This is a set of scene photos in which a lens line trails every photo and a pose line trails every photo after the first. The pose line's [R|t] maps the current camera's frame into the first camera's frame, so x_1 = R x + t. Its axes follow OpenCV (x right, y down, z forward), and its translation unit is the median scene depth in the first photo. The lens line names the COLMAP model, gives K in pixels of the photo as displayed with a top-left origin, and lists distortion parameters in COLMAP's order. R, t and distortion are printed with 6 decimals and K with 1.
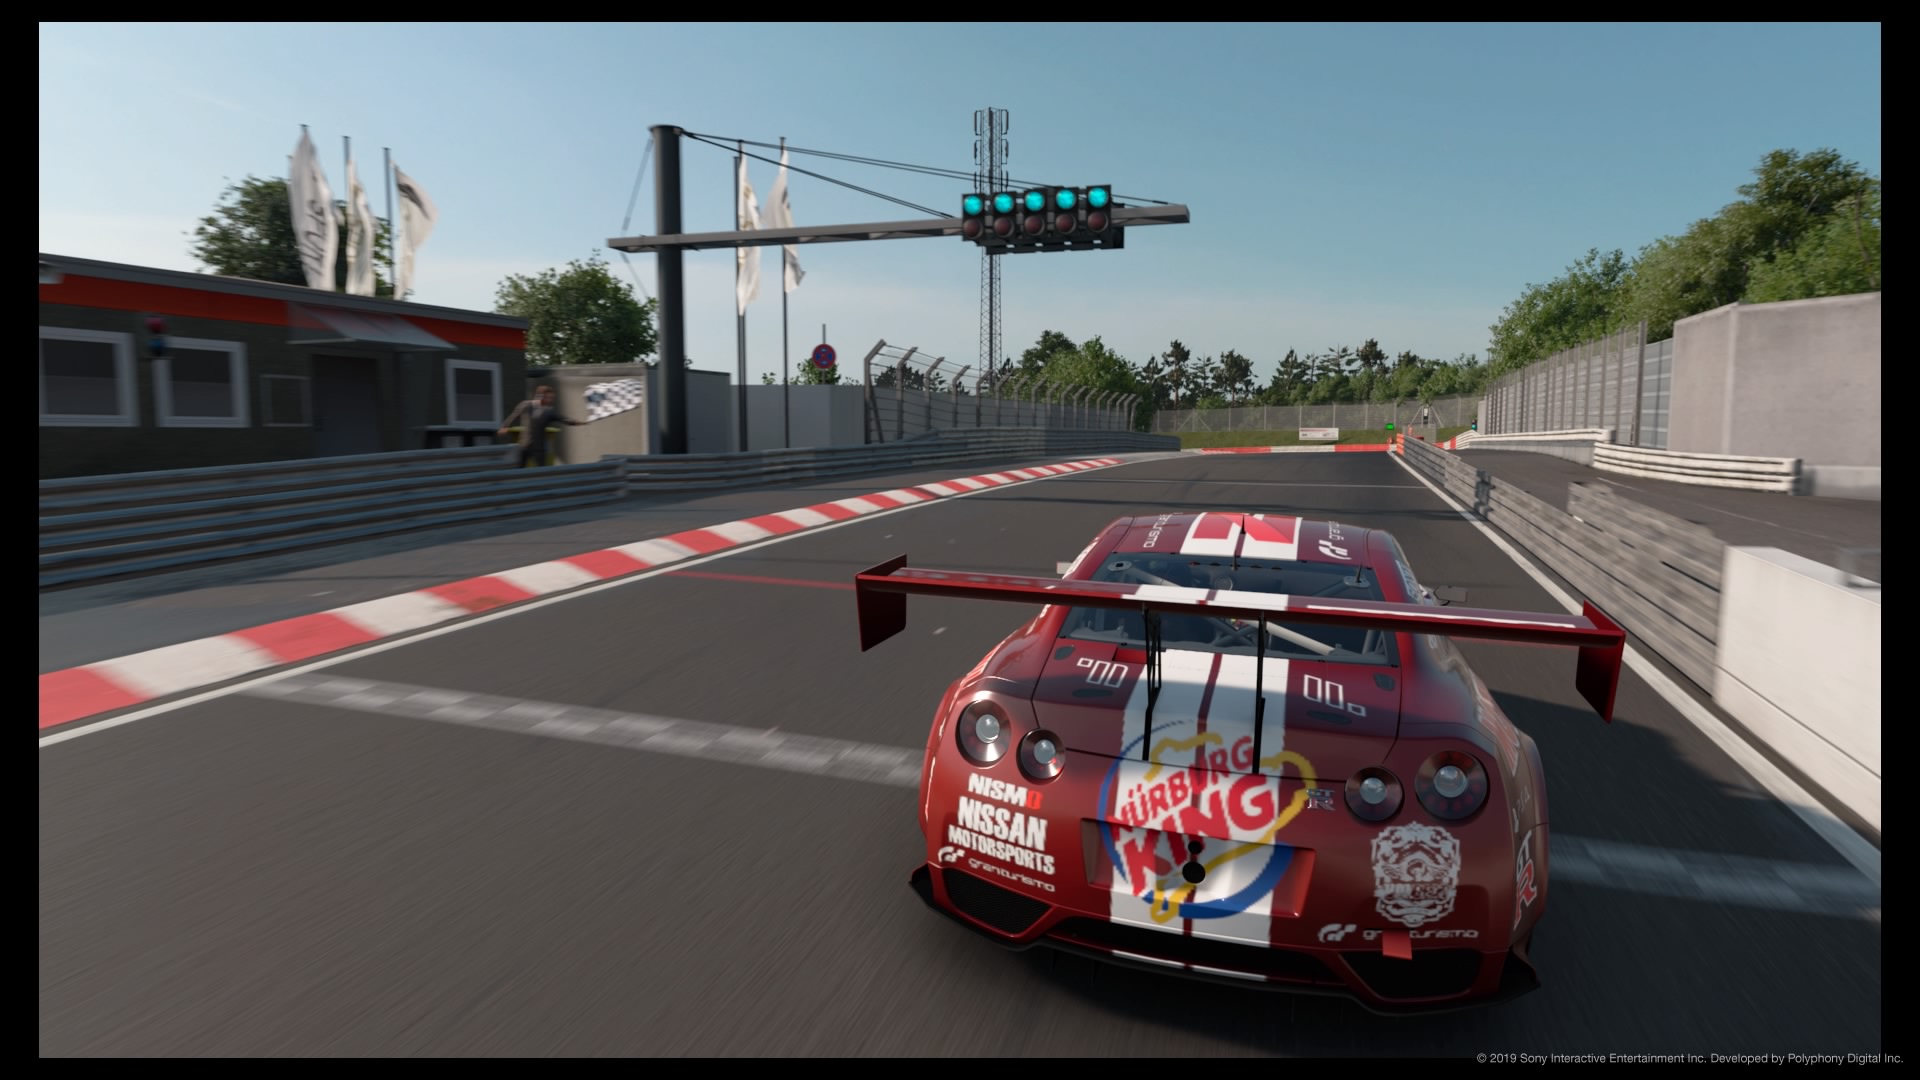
lens RADIAL K [[1171.6, 0, 960.0], [0, 1171.6, 540.0], [0, 0, 1]] dist [0.019222, -0.000724]
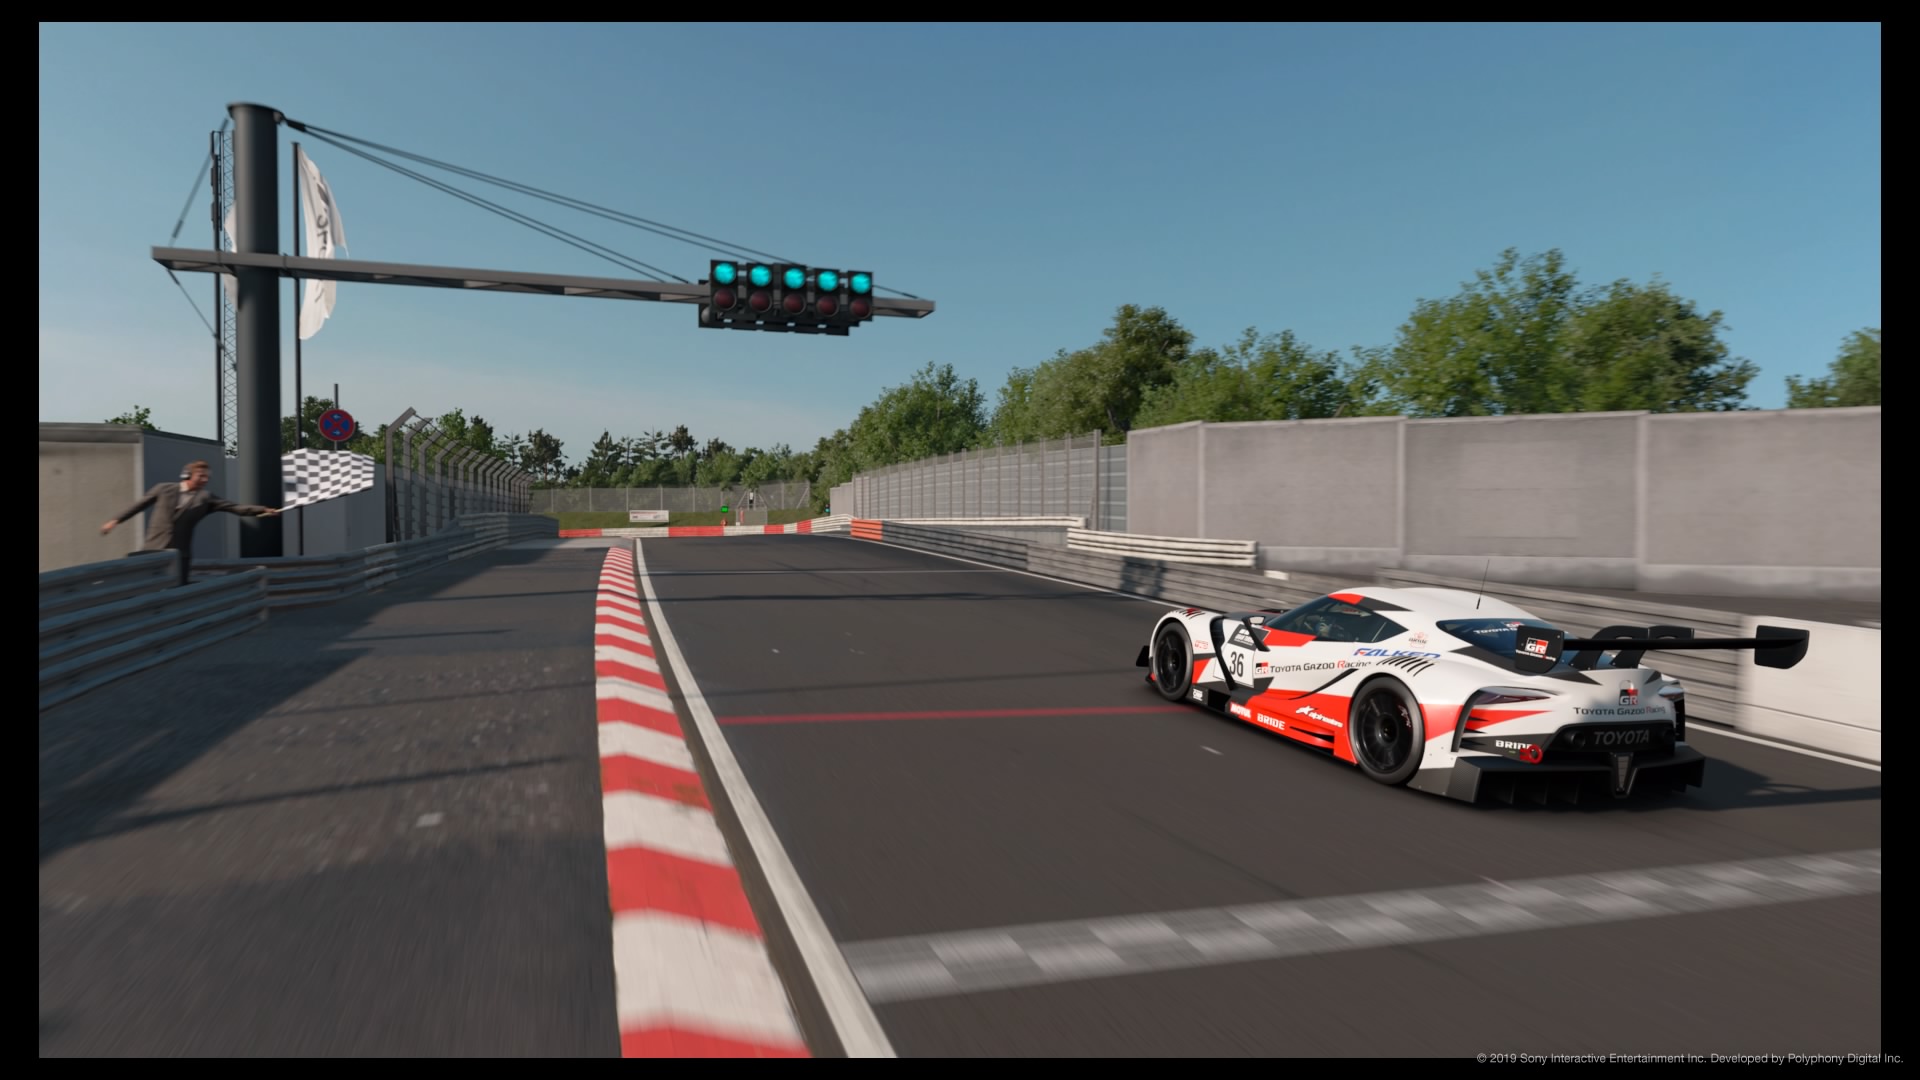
lens RADIAL K [[1157.3, 0, 960.0], [0, 1157.3, 540.0], [0, 0, 1]] dist [0.026903, -0.001259]
pose [[0.791570, -0.013409, 0.610932, -0.148420], [0.054241, 0.997355, -0.048388, -0.011019], [-0.608667, 0.071440, 0.790203, 0.077000]]
